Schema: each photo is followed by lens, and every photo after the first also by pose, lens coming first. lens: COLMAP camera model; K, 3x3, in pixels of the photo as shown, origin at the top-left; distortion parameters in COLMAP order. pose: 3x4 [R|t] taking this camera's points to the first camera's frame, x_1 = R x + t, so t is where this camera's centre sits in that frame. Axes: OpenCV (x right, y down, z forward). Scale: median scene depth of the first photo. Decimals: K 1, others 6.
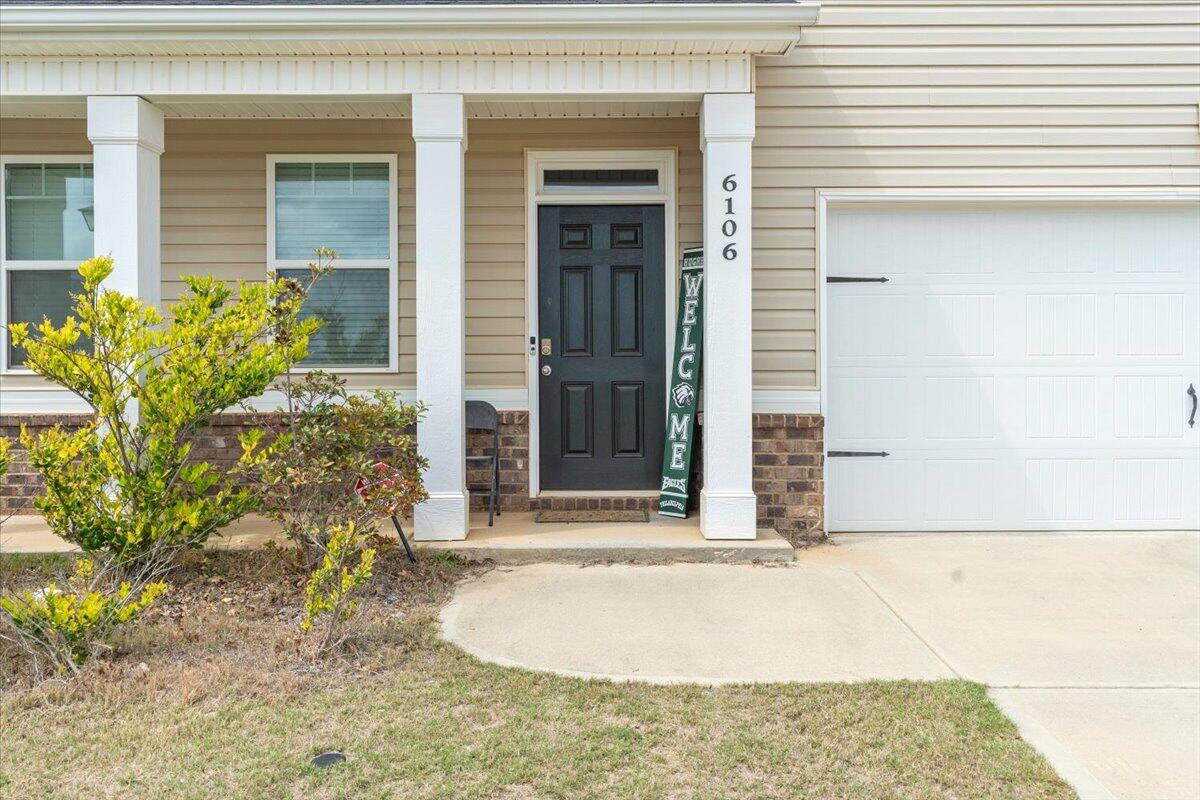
lens RADIAL K [[919.5, 0, 605.1], [0, 919.5, 392.4], [0, 0, 1]] dist [-0.002459, -0.002429]
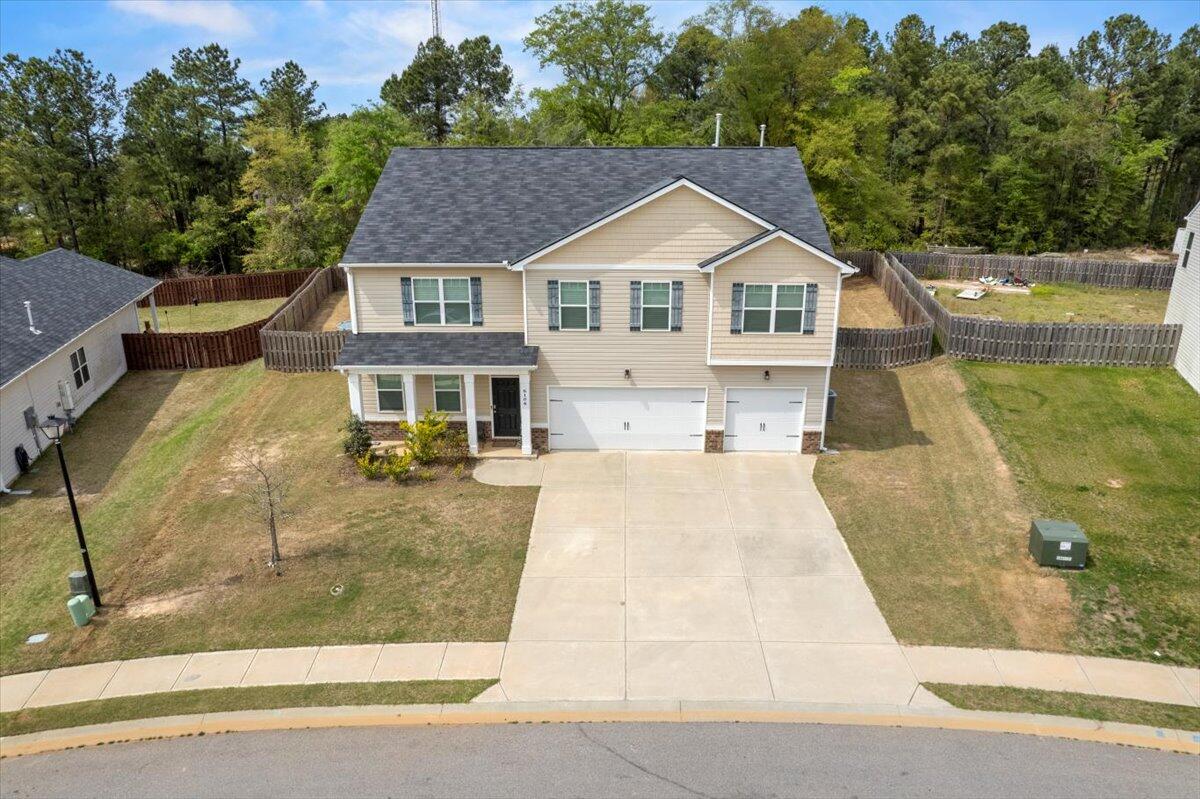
lens RADIAL K [[767.5, 0, 597.3], [0, 767.5, 403.4], [0, 0, 1]] dist [-0.064078, 0.050993]
pose [[0.999593, 0.011062, -0.026295, 0.615271], [-0.002715, 0.954463, 0.298317, -1.356507], [0.028397, -0.298125, 0.954104, -2.948263]]
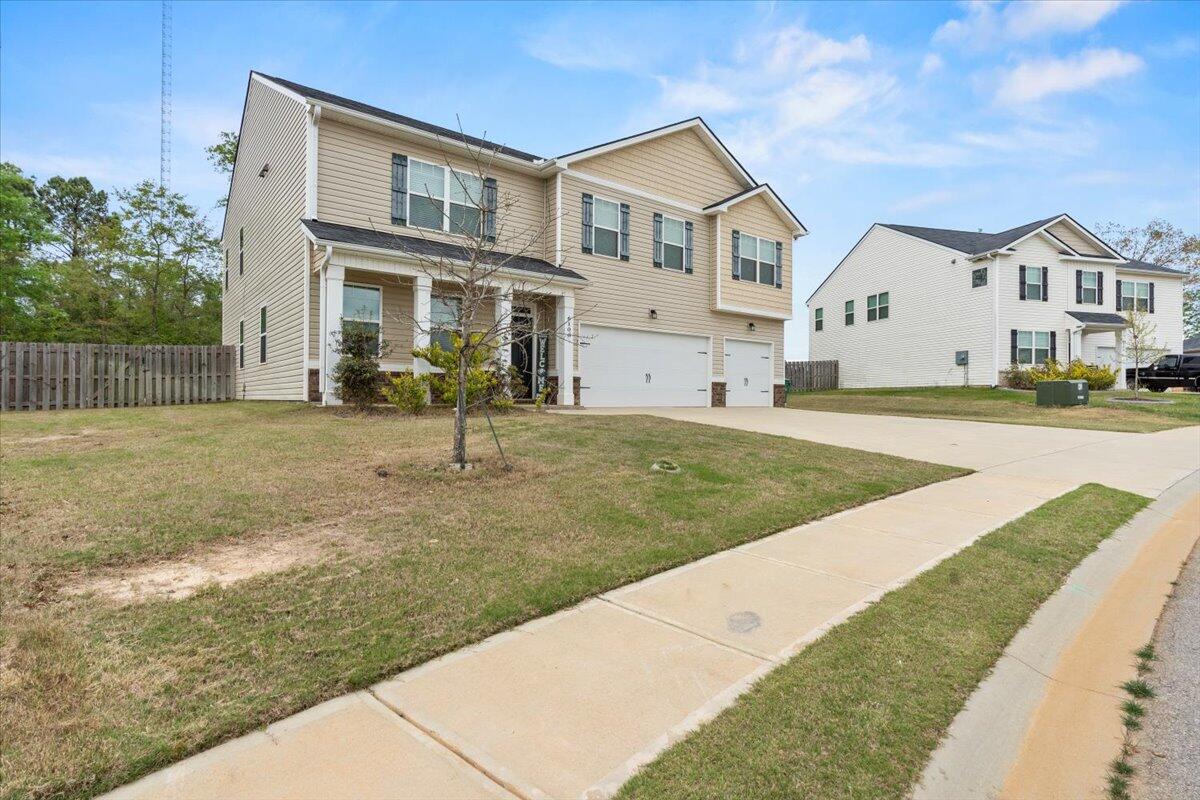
lens RADIAL K [[602.3, 0, 607.1], [0, 602.3, 399.8], [0, 0, 1]] dist [-0.006662, 0.004047]
pose [[0.781874, 0.008858, 0.623374, -1.299292], [-0.004304, 0.999952, -0.008810, 0.146885], [-0.623422, 0.004205, 0.781874, -1.121312]]
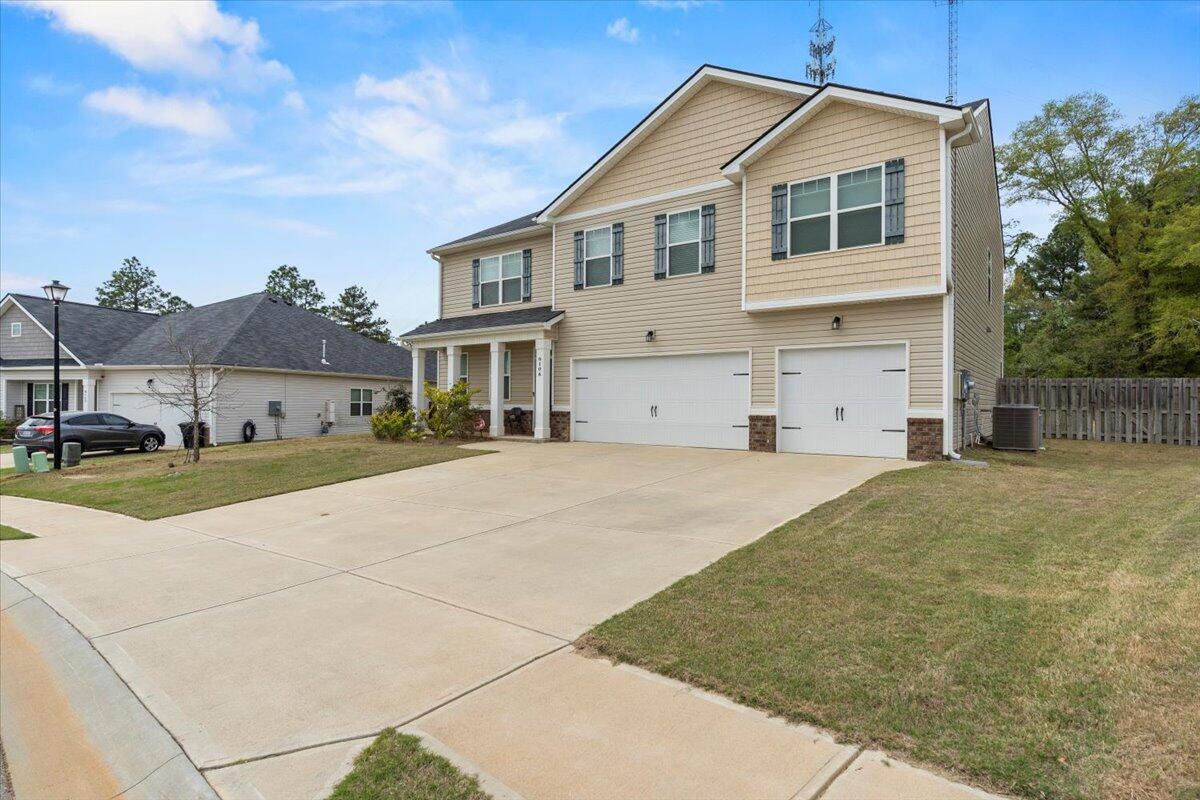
lens RADIAL K [[614.0, 0, 608.9], [0, 614.0, 399.4], [0, 0, 1]] dist [-0.008700, 0.005366]
pose [[0.805190, 0.004830, -0.592997, 2.014501], [-0.015606, 0.999793, -0.013047, 0.002854], [0.592812, 0.019759, 0.805099, -1.118128]]
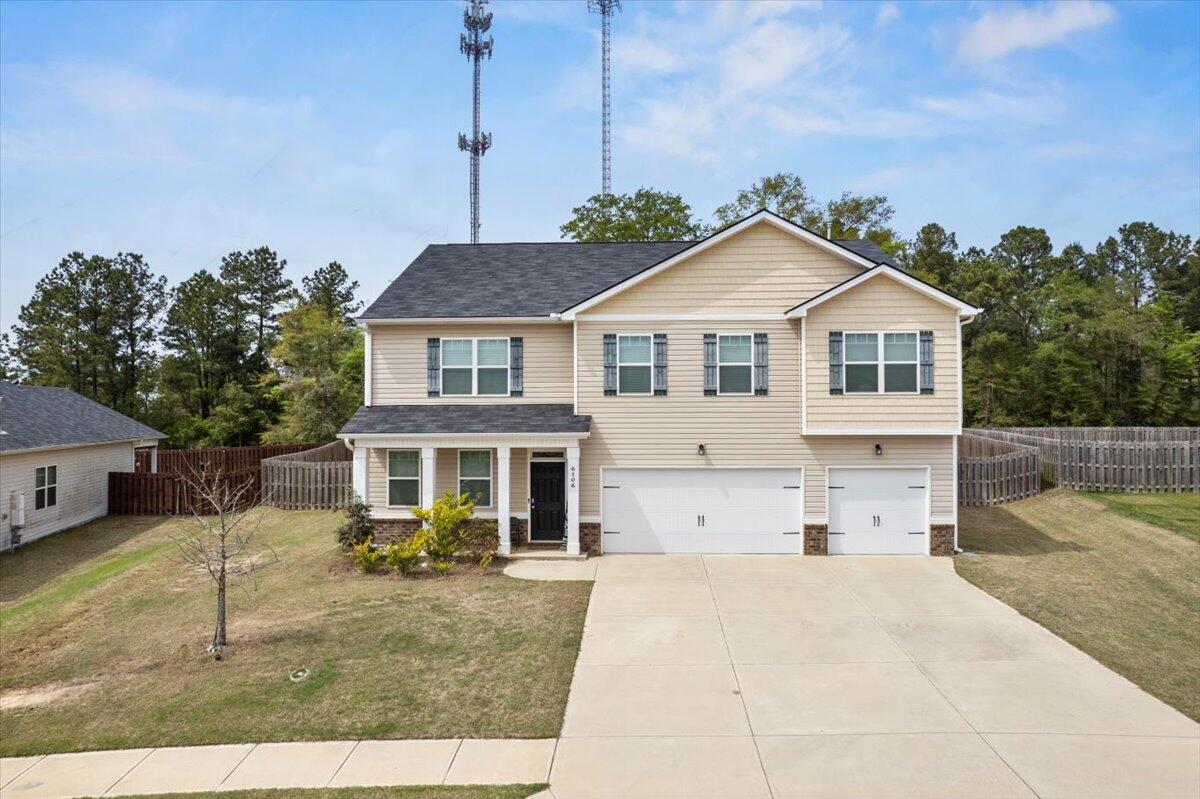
lens RADIAL K [[767.5, 0, 597.8], [0, 767.5, 404.6], [0, 0, 1]] dist [-0.064078, 0.050993]
pose [[0.998470, -0.000006, -0.055294, 0.405453], [-0.001156, 0.999779, -0.020999, -0.412744], [0.055282, 0.021031, 0.998249, -2.275893]]
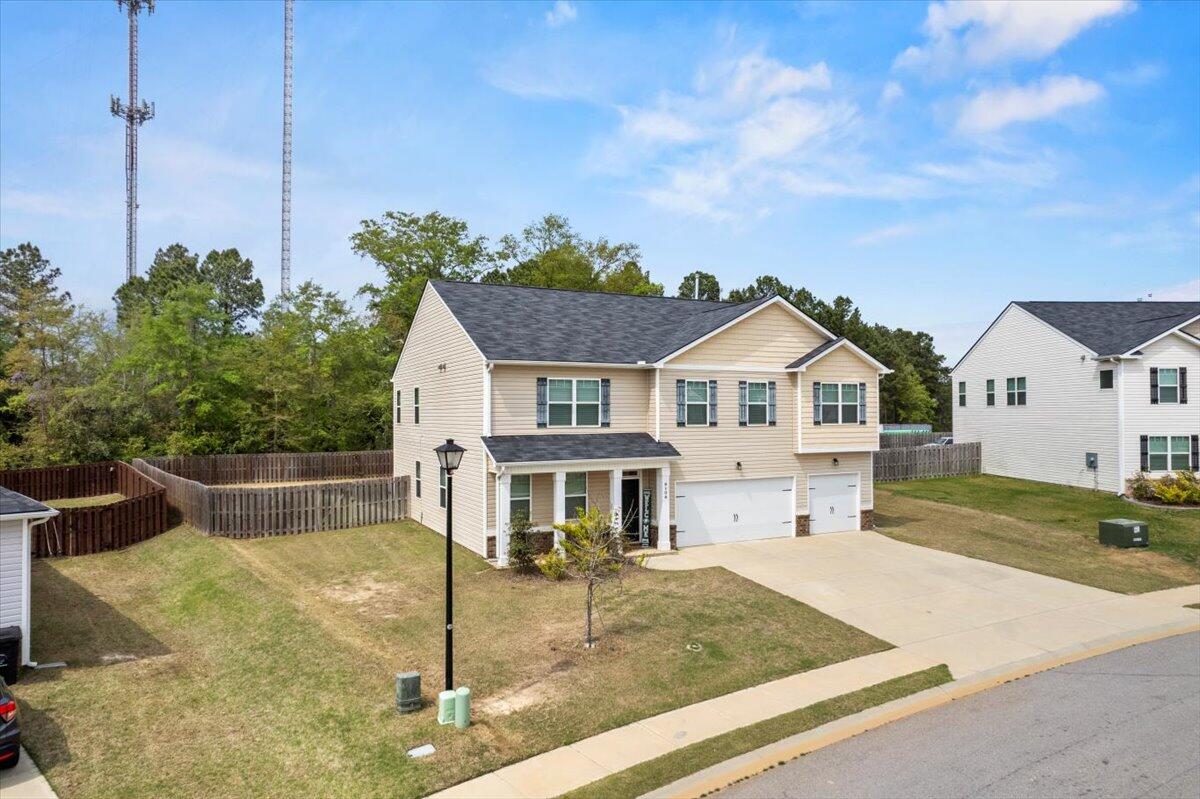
lens RADIAL K [[767.5, 0, 596.3], [0, 767.5, 403.5], [0, 0, 1]] dist [-0.064078, 0.050993]
pose [[0.897486, 0.006520, 0.440995, -2.034076], [0.004117, 0.999723, -0.023161, -0.552099], [-0.441024, 0.022602, 0.897210, -2.630019]]
